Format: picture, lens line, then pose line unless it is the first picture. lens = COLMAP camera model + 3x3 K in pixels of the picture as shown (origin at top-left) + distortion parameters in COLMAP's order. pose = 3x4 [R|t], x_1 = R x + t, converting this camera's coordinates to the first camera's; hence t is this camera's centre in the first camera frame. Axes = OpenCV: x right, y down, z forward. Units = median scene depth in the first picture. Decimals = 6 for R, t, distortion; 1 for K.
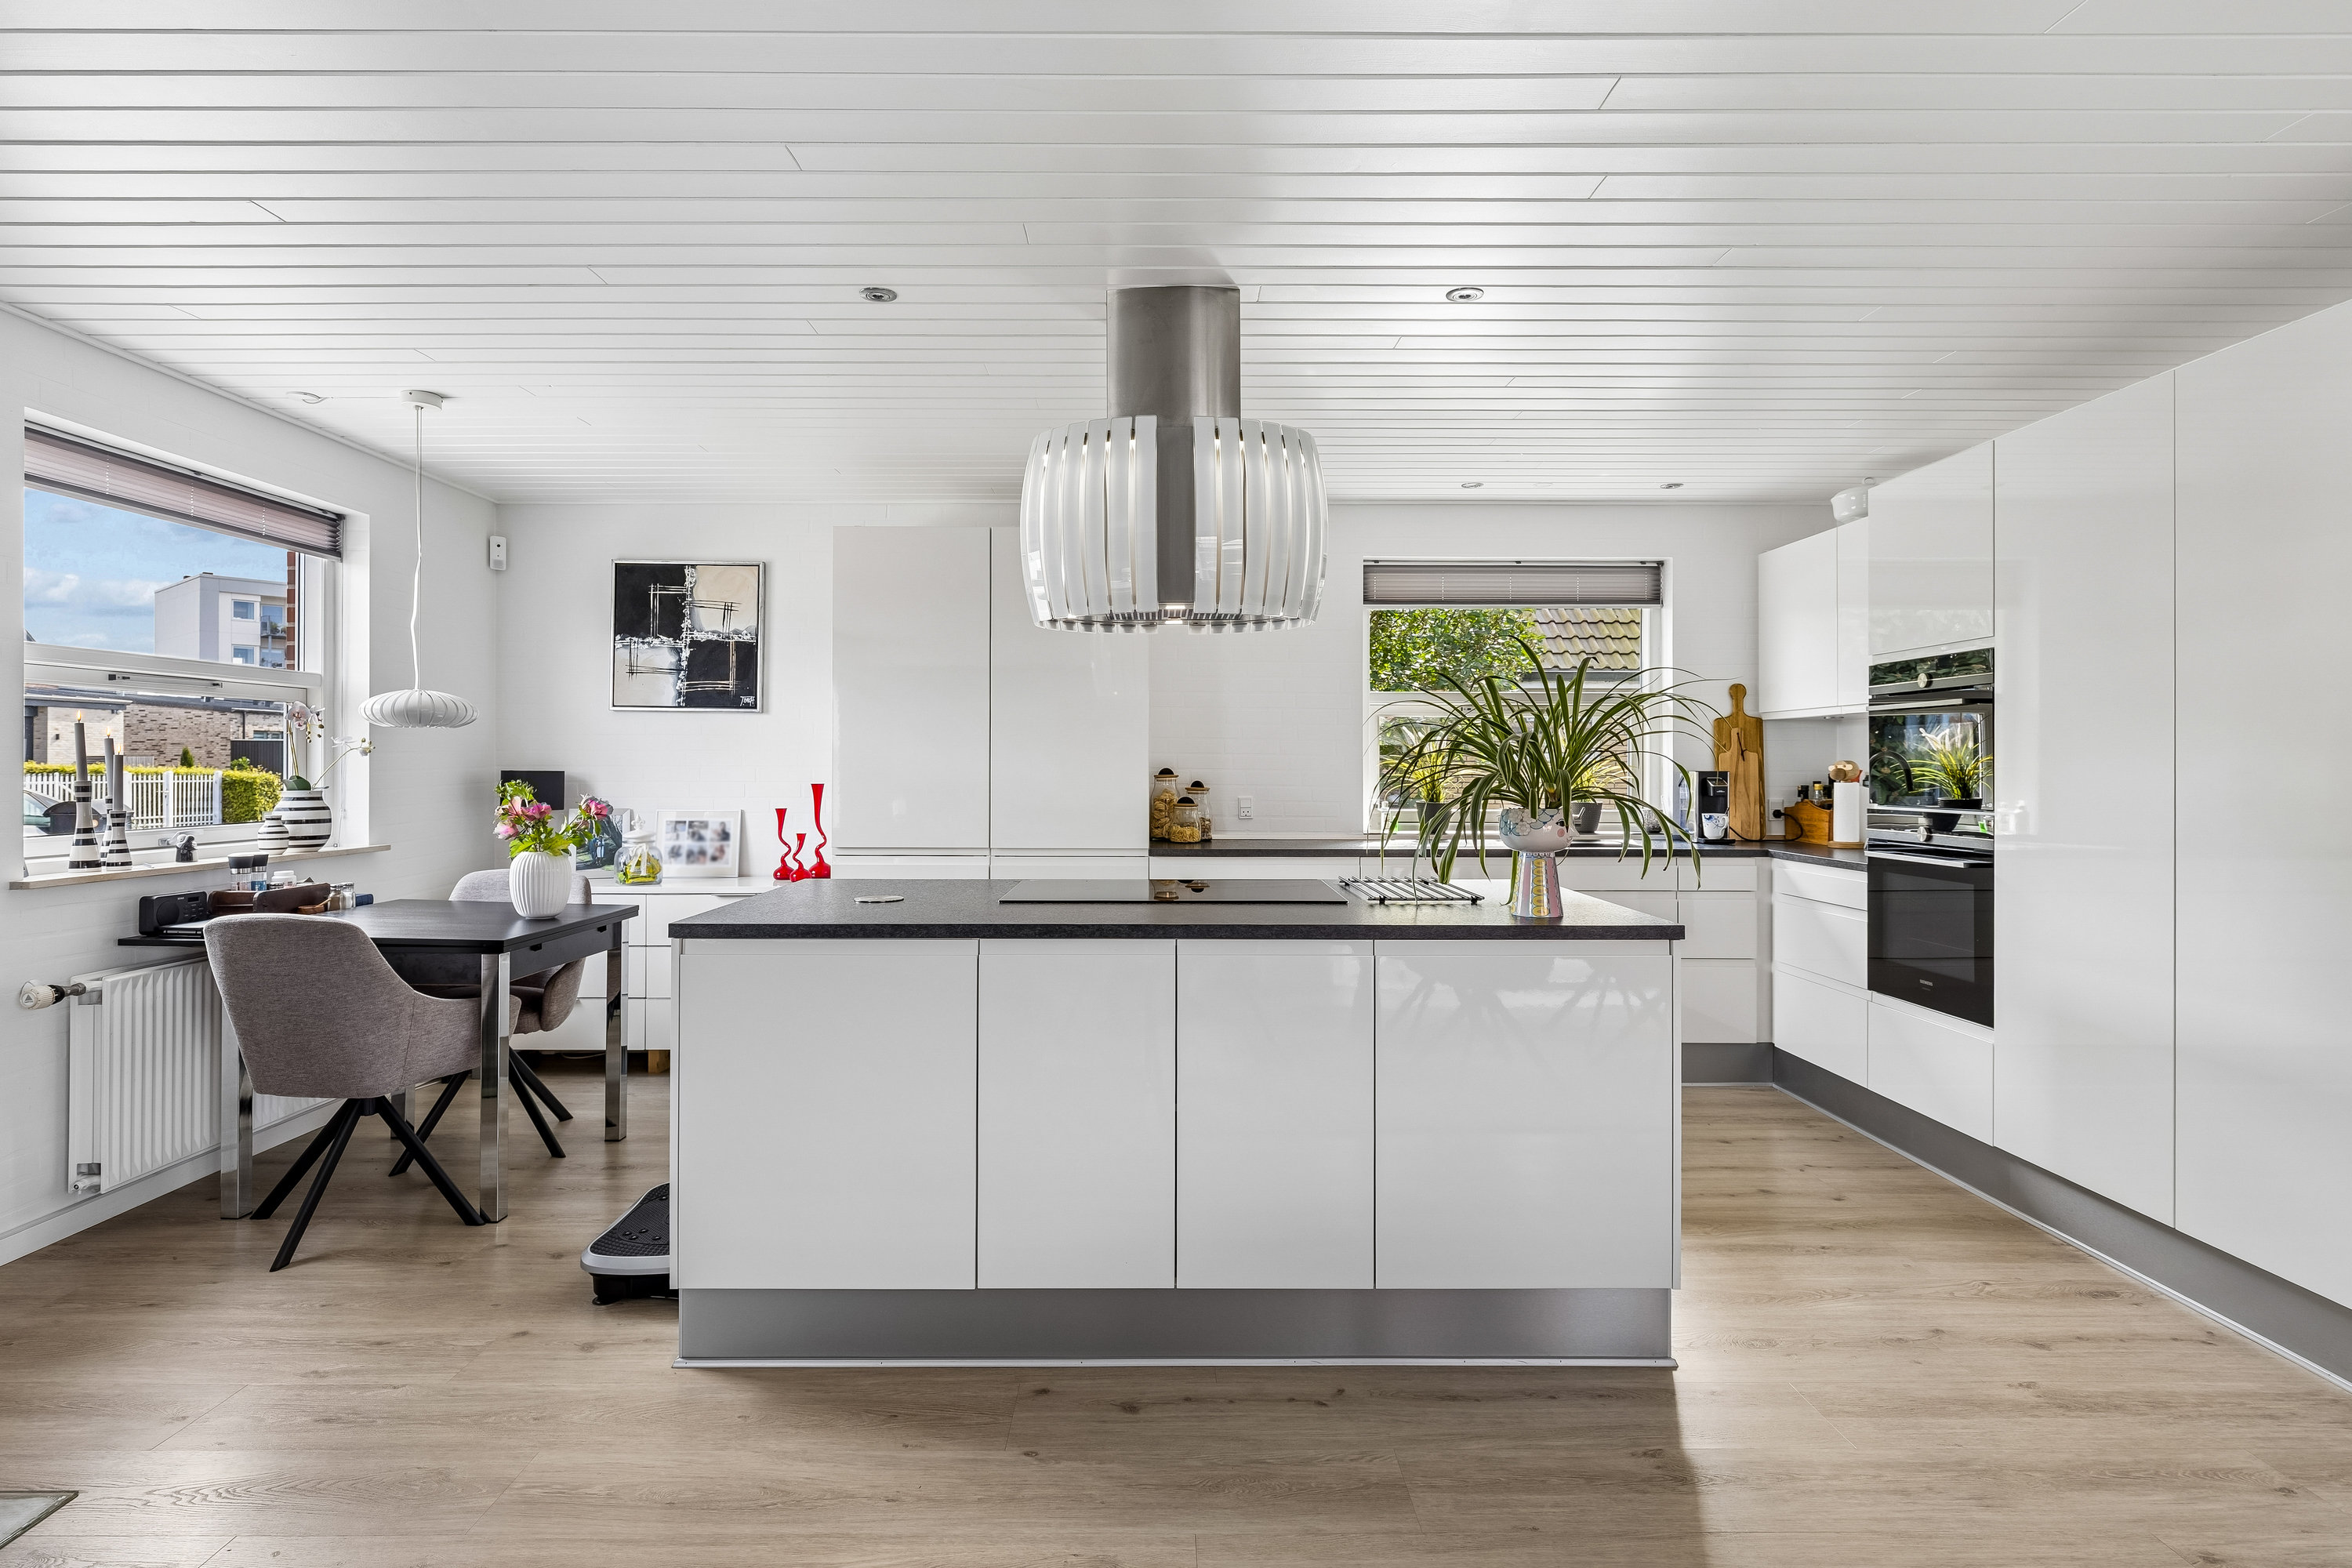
lens RADIAL K [[1235.2, 0, 1159.4], [0, 1235.2, 764.7], [0, 0, 1]] dist [0.001781, -0.000106]
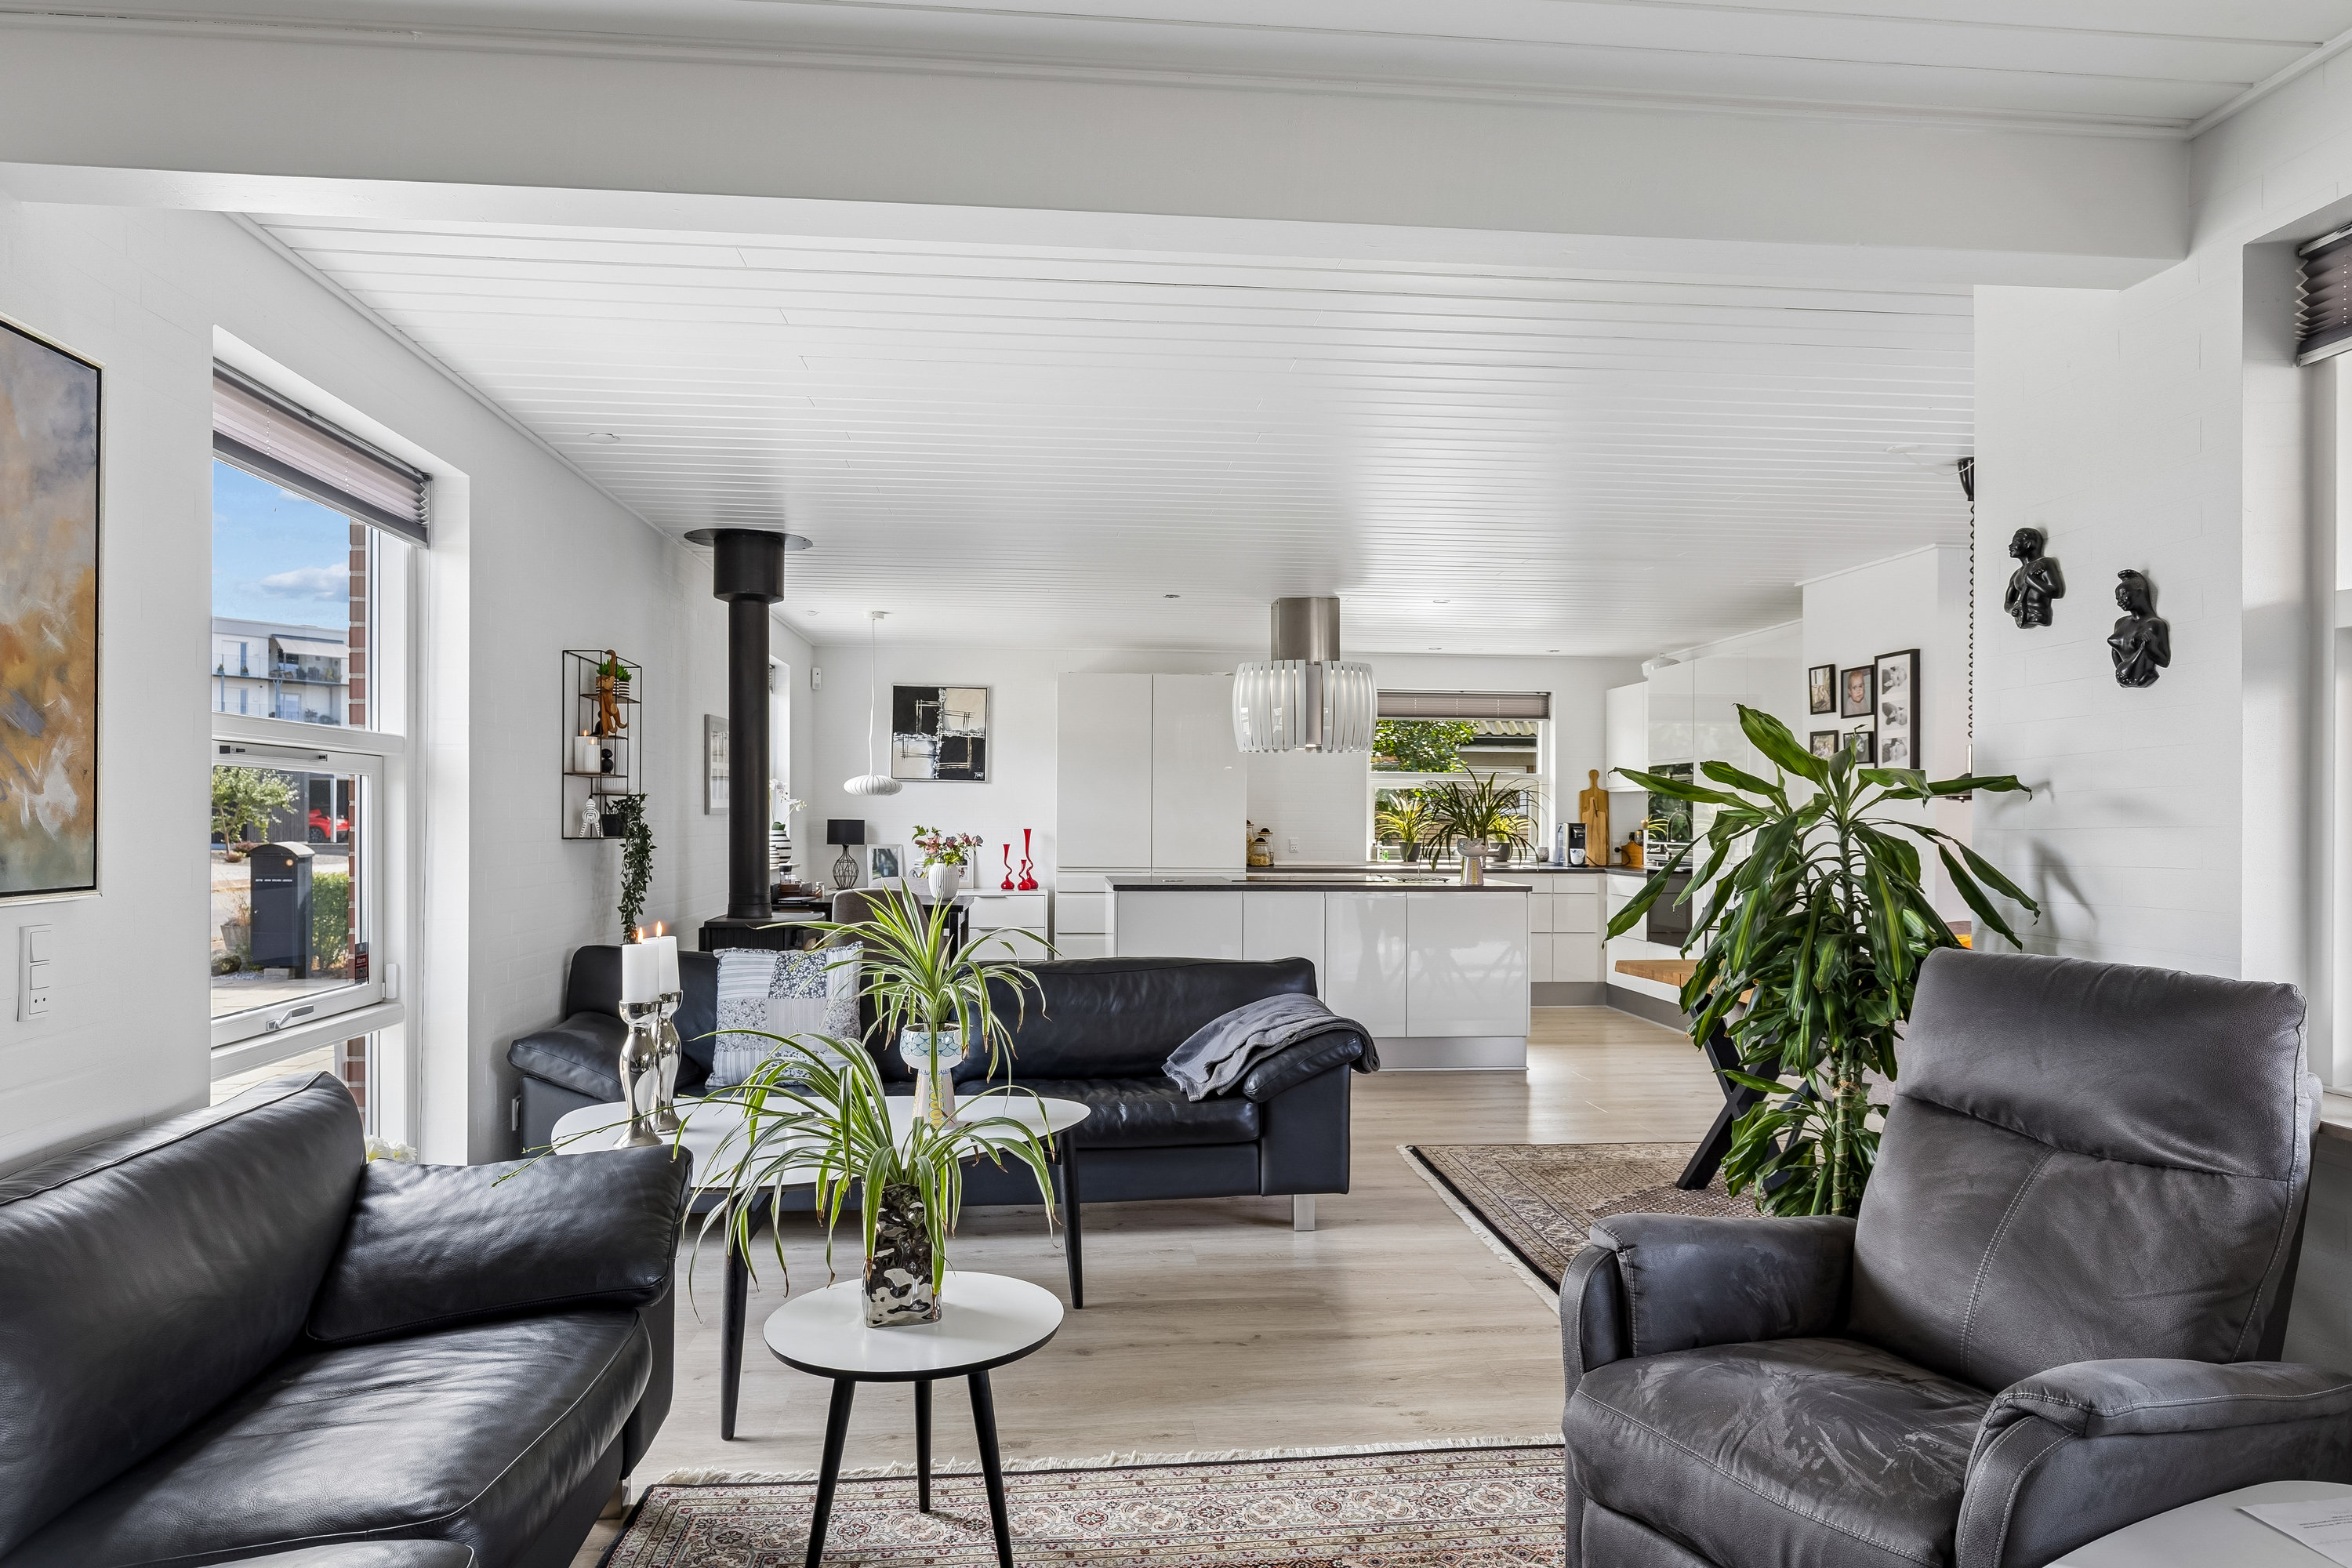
lens RADIAL K [[1488.0, 0, 1182.5], [0, 1488.0, 788.8], [0, 0, 1]] dist [0.000012, 0.000274]
pose [[0.994633, 0.006617, 0.103252, -0.272553], [-0.004712, 0.999814, -0.018685, -0.001139], [-0.103356, 0.018099, 0.994480, -0.892320]]
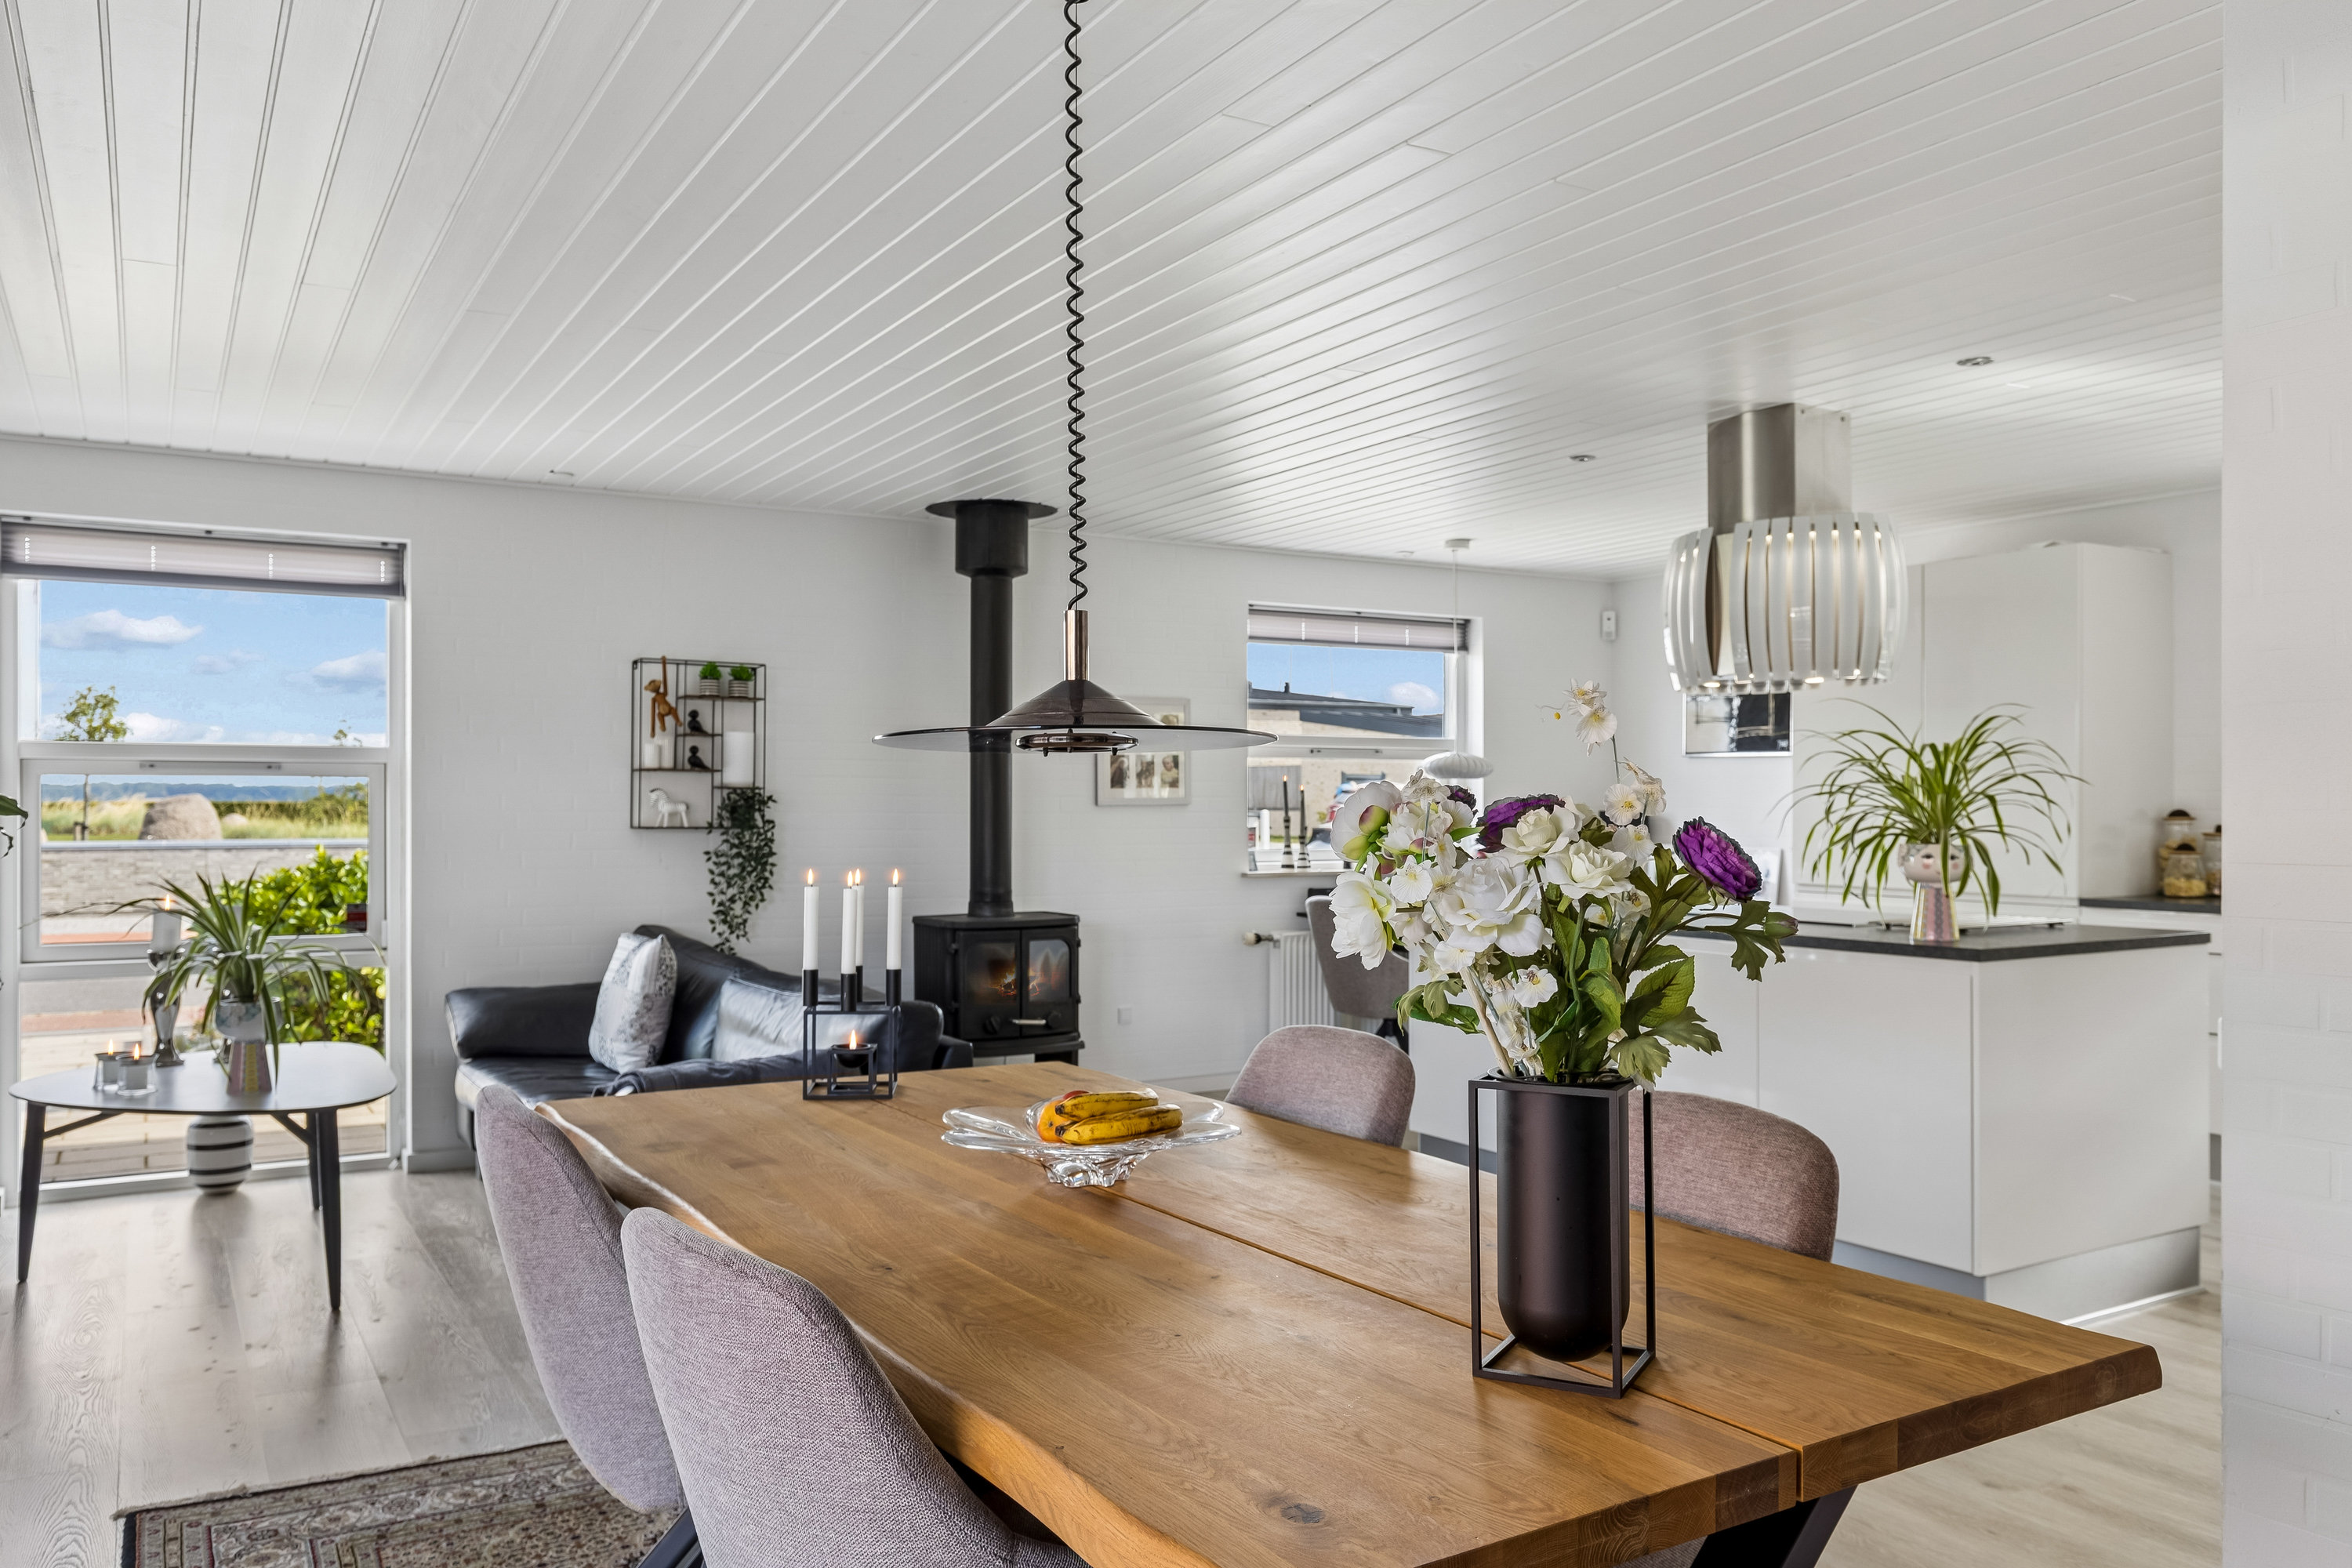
lens RADIAL K [[1740.0, 0, 1177.8], [0, 1740.0, 789.5], [0, 0, 1]] dist [-0.000065, -0.000278]
pose [[0.518025, -0.008489, -0.855323, 0.666999], [0.000747, 0.999955, -0.009473, 0.000082], [0.855365, 0.004268, 0.518008, -0.207116]]
